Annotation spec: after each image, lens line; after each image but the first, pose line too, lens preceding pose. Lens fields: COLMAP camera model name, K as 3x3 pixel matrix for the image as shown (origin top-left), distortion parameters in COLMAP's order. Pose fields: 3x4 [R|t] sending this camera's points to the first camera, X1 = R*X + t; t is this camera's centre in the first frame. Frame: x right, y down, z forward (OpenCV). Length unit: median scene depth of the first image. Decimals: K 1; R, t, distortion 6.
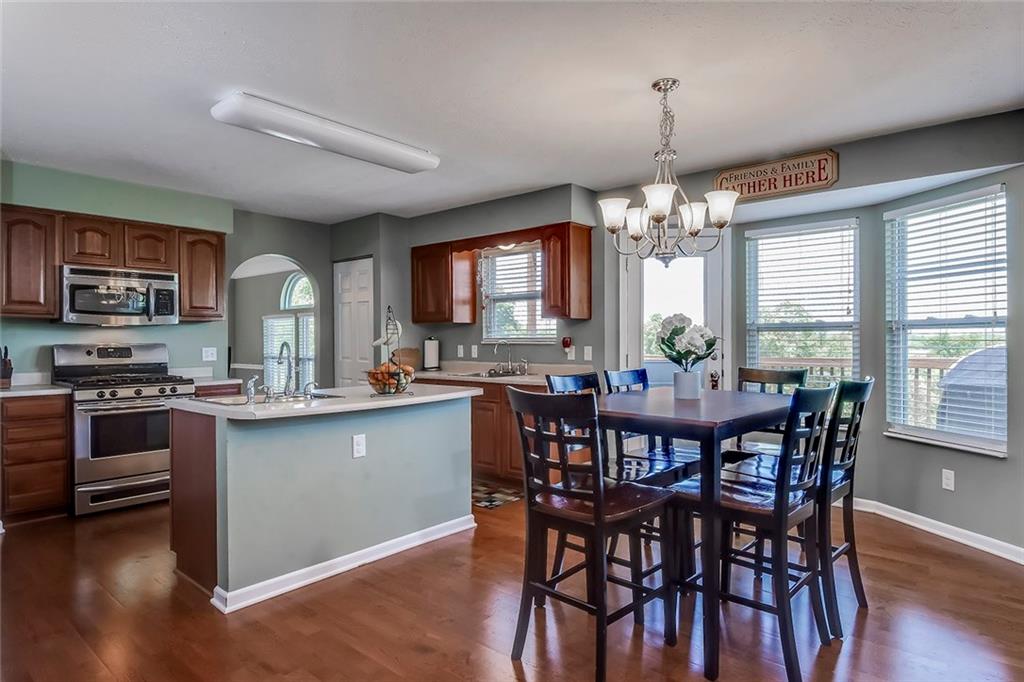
lens RADIAL K [[584.5, 0, 521.8], [0, 584.5, 340.1], [0, 0, 1]] dist [0.002458, -0.011418]
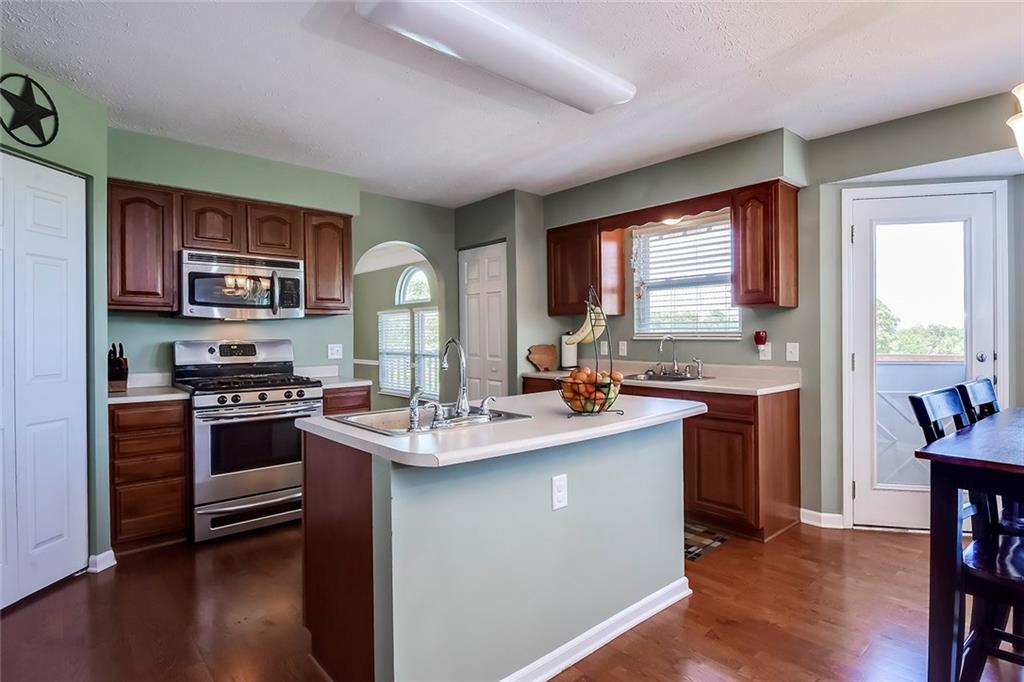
lens RADIAL K [[547.1, 0, 505.3], [0, 547.1, 341.7], [0, 0, 1]] dist [0.006535, -0.000173]
pose [[0.986199, -0.000066, -0.165562, -0.150236], [0.002116, 0.999923, 0.012205, -0.000846], [0.165548, -0.012387, 0.986124, 0.232471]]
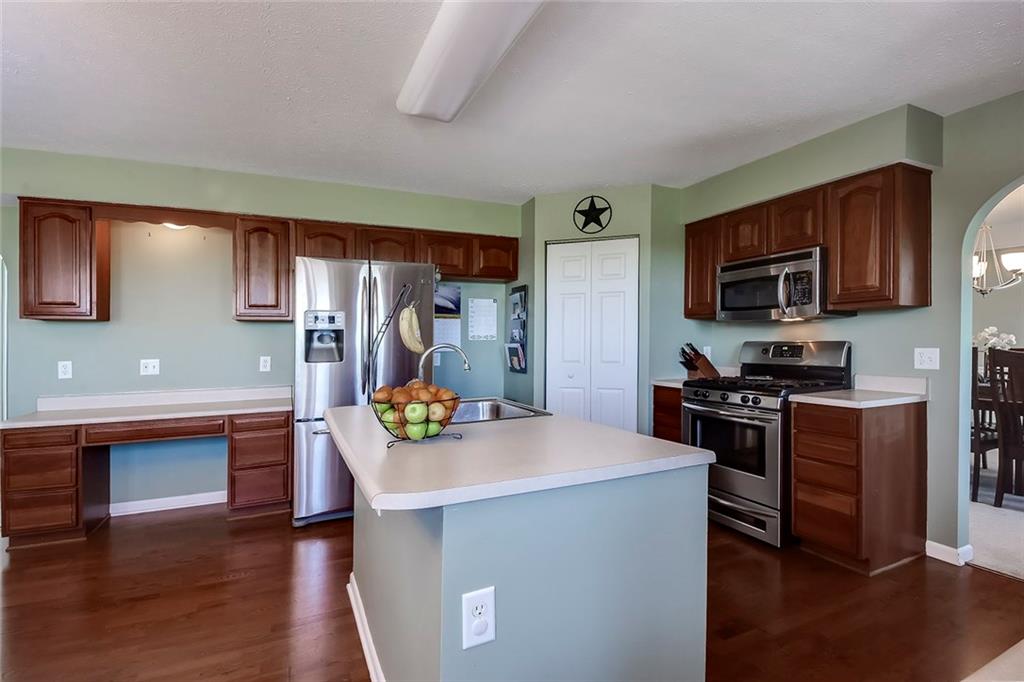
lens RADIAL K [[497.2, 0, 513.1], [0, 497.2, 339.3], [0, 0, 1]] dist [-0.027359, -0.004021]
pose [[-0.422745, 0.007116, -0.906221, 0.140831], [0.018538, 0.999828, -0.000797, -0.003668], [0.906059, -0.017136, -0.422804, 0.908948]]
